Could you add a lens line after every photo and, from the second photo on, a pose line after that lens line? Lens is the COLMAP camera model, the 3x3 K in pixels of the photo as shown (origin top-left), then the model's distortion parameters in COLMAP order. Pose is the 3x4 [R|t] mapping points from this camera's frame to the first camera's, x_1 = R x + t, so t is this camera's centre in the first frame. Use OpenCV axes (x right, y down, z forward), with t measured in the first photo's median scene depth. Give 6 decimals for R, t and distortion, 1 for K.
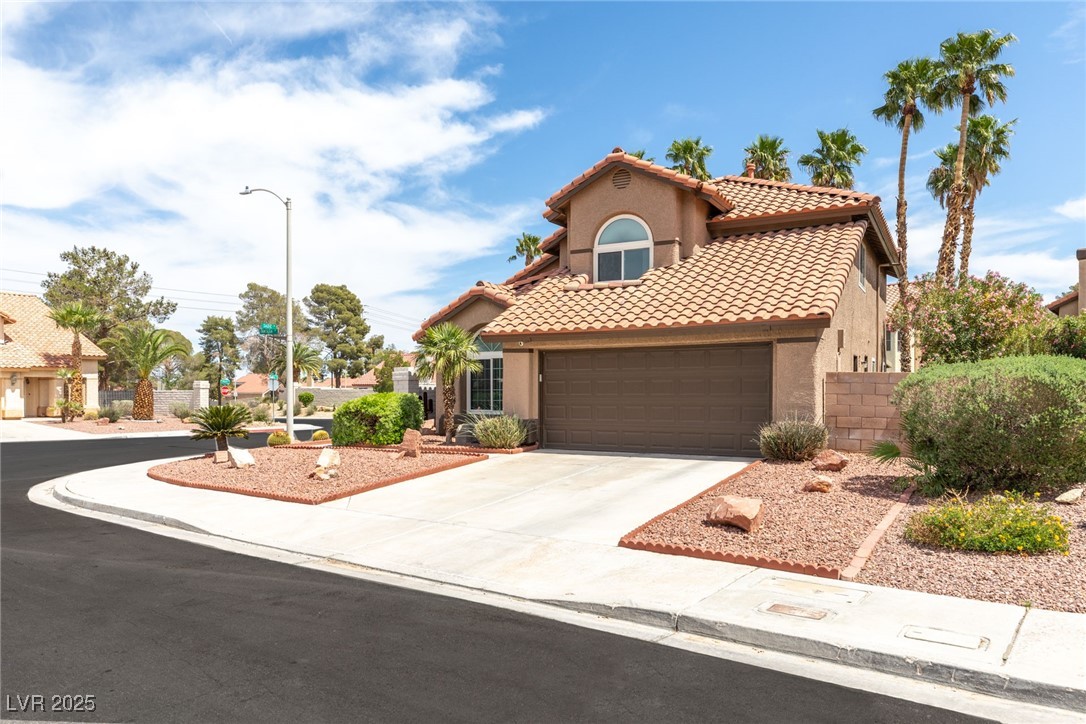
lens RADIAL K [[653.7, 0, 543.5], [0, 653.7, 360.8], [0, 0, 1]] dist [0.008274, 0.001322]
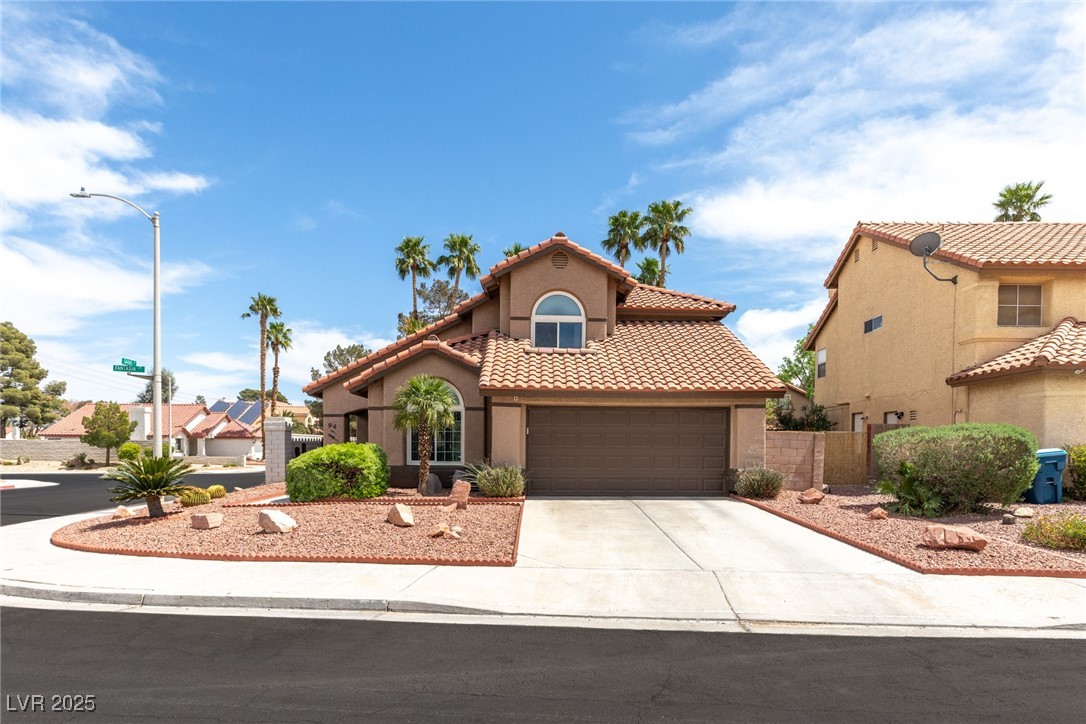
lens RADIAL K [[537.9, 0, 543.0], [0, 537.9, 426.0], [0, 0, 1]] dist [0.003093, 0.000056]
pose [[0.875196, 0.025852, 0.483078, -0.359951], [-0.030968, 0.999517, 0.002616, 0.012886], [-0.482777, -0.017250, 0.875573, 0.179731]]
